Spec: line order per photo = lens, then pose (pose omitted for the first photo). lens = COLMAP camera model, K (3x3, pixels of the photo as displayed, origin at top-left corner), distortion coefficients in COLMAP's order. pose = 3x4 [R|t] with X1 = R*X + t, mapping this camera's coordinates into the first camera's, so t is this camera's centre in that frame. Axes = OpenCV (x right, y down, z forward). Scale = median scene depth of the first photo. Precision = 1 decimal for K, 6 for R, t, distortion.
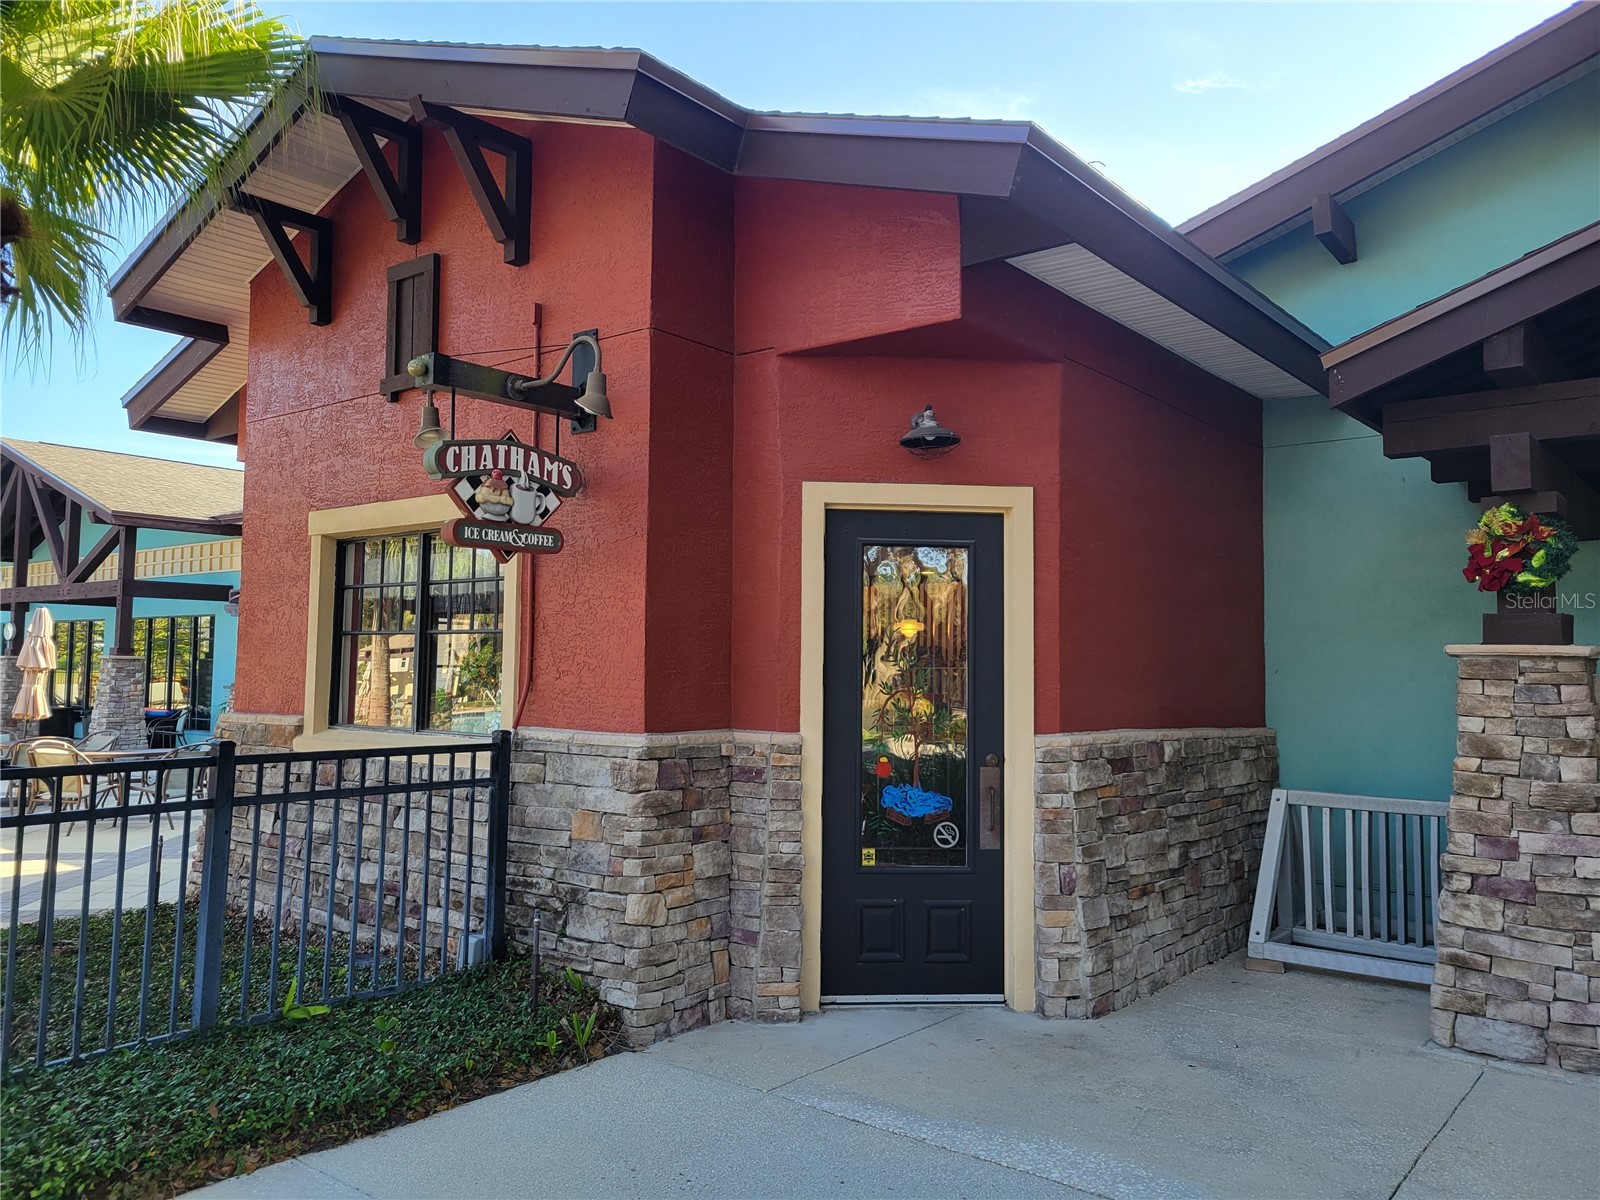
lens RADIAL K [[1203.2, 0, 799.4], [0, 1203.2, 597.3], [0, 0, 1]] dist [0.046106, -0.010239]
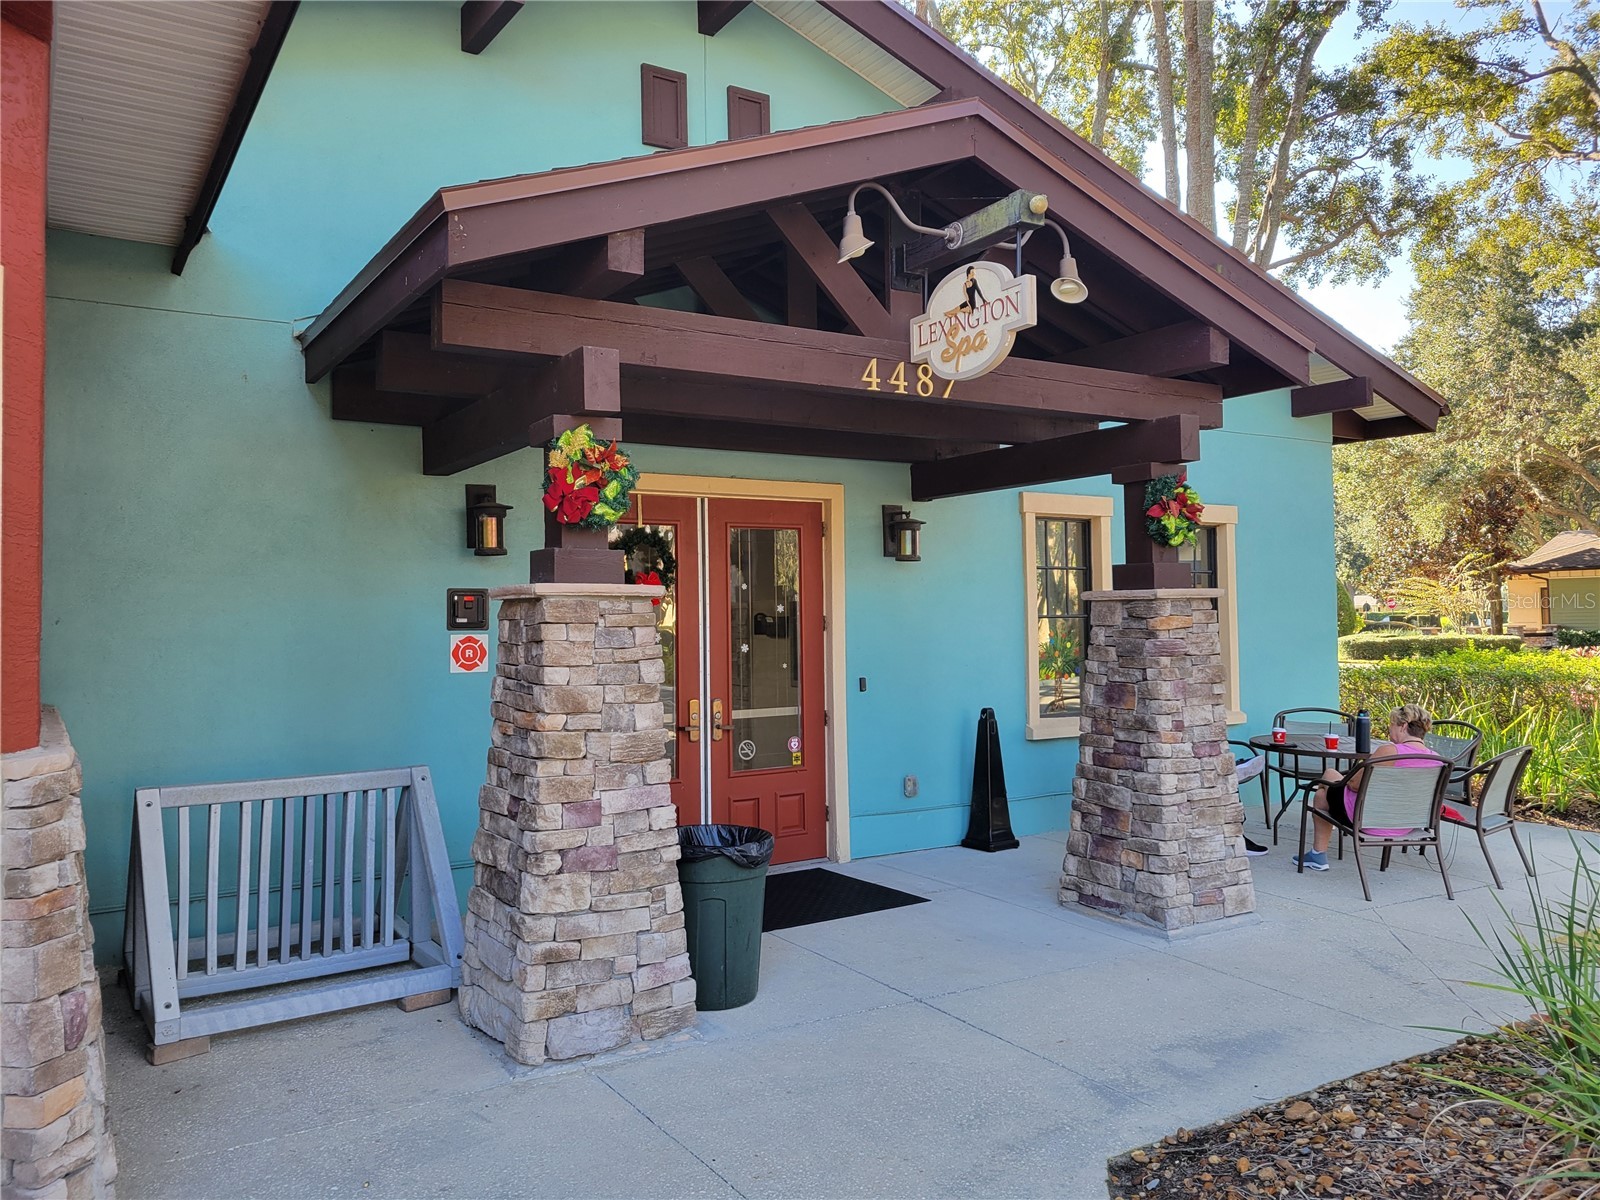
lens RADIAL K [[1203.2, 0, 792.8], [0, 1203.2, 571.9], [0, 0, 1]] dist [0.046106, -0.010239]
pose [[0.336657, 0.017225, 0.941470, -0.199105], [-0.039381, 0.999215, -0.004199, 0.028532], [-0.940804, -0.035662, 0.337071, 0.572271]]
